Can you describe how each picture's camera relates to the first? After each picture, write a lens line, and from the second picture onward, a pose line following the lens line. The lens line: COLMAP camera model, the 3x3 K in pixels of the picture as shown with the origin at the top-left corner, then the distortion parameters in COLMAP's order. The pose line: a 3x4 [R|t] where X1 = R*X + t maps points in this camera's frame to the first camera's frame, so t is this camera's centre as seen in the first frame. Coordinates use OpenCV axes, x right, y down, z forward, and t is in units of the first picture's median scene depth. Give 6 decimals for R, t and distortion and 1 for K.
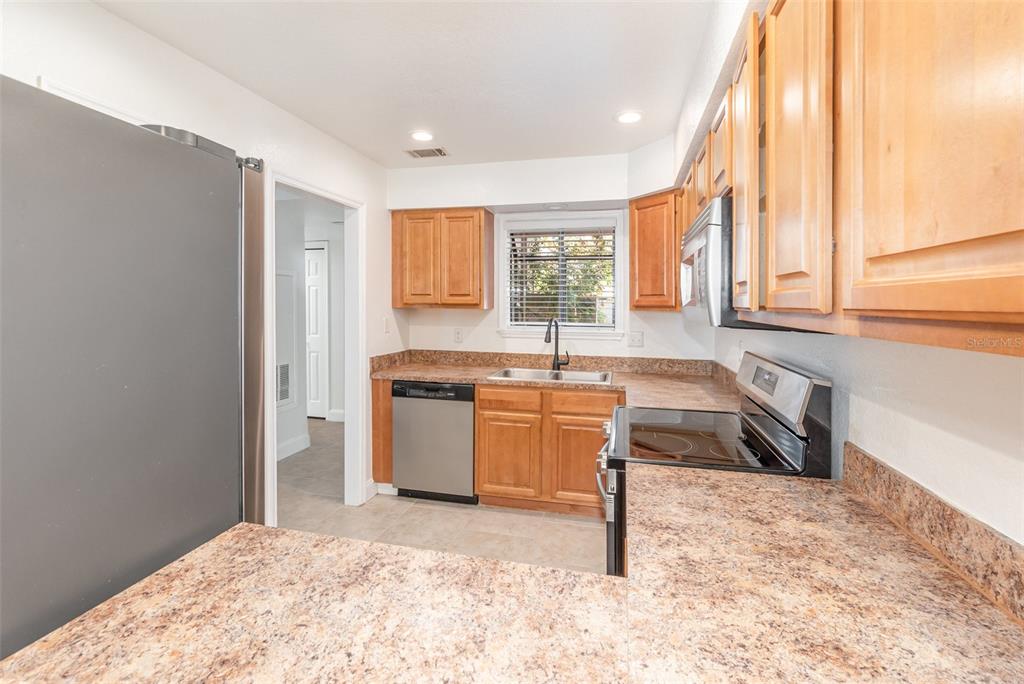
lens RADIAL K [[453.8, 0, 511.4], [0, 453.8, 306.9], [0, 0, 1]] dist [-0.001425, 0.000252]
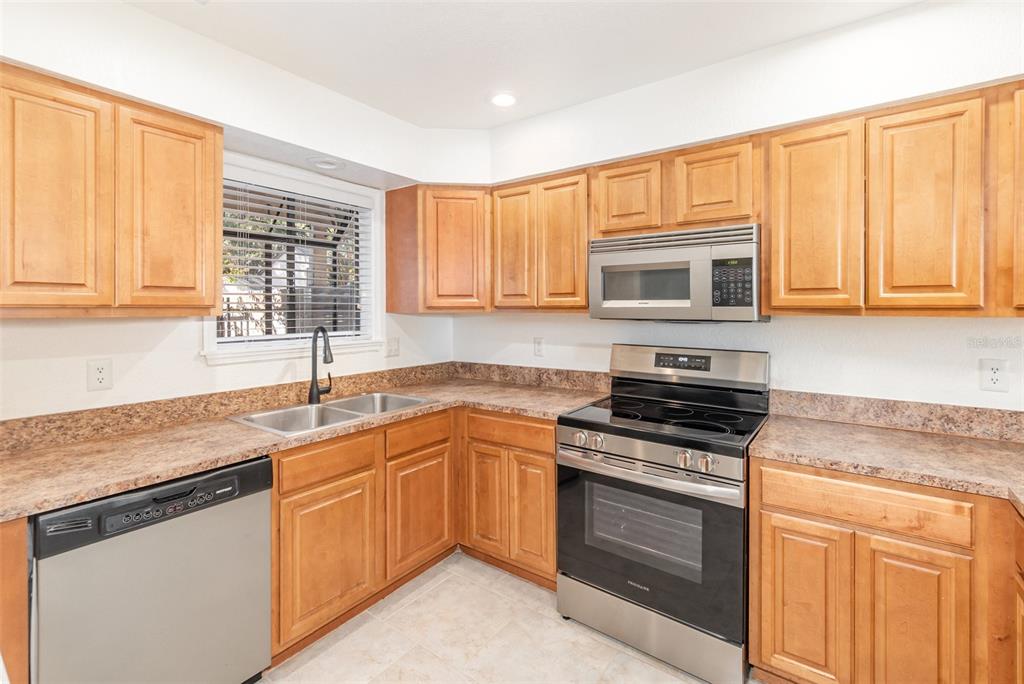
lens RADIAL K [[453.8, 0, 511.4], [0, 453.8, 306.9], [0, 0, 1]] dist [-0.001425, 0.000252]
pose [[0.376081, -0.004082, 0.926578, -0.424629], [0.009458, 0.999955, 0.000566, -0.001780], [-0.926538, 0.008550, 0.376103, 0.480142]]
